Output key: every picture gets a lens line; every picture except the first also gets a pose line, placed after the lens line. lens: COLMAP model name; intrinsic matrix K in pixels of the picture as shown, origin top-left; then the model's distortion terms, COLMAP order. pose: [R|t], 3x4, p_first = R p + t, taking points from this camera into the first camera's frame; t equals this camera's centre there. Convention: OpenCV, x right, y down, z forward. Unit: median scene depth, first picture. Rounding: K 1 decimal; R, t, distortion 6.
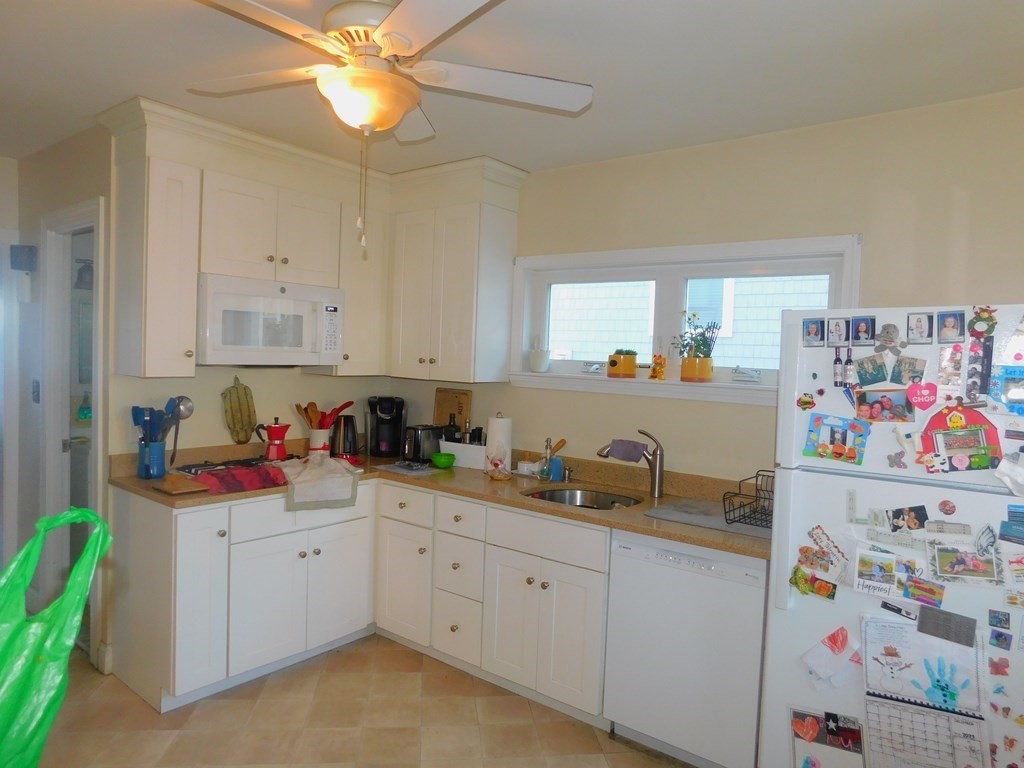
lens RADIAL K [[697.5, 0, 505.4], [0, 697.5, 383.1], [0, 0, 1]] dist [-0.066771, 0.066204]
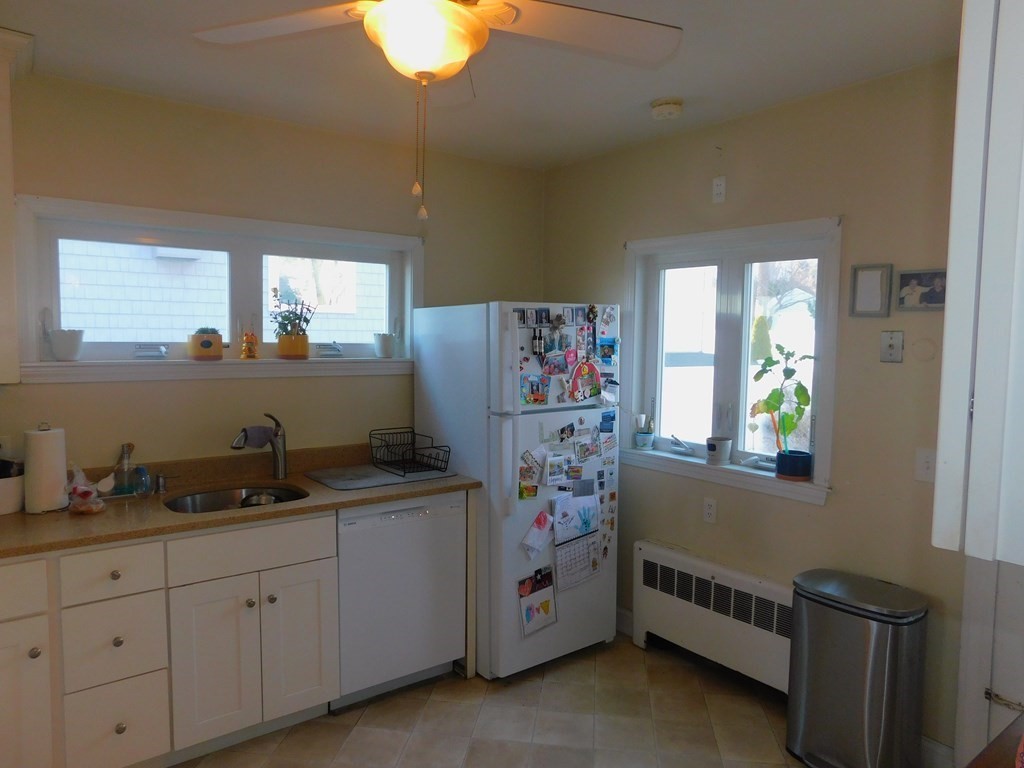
lens RADIAL K [[697.5, 0, 505.4], [0, 697.5, 383.1], [0, 0, 1]] dist [-0.066771, 0.066204]
pose [[0.228396, -0.099602, 0.968460, -1.028265], [0.036992, 0.994923, 0.093599, -0.079909], [-0.972865, 0.014448, 0.230921, 0.735616]]
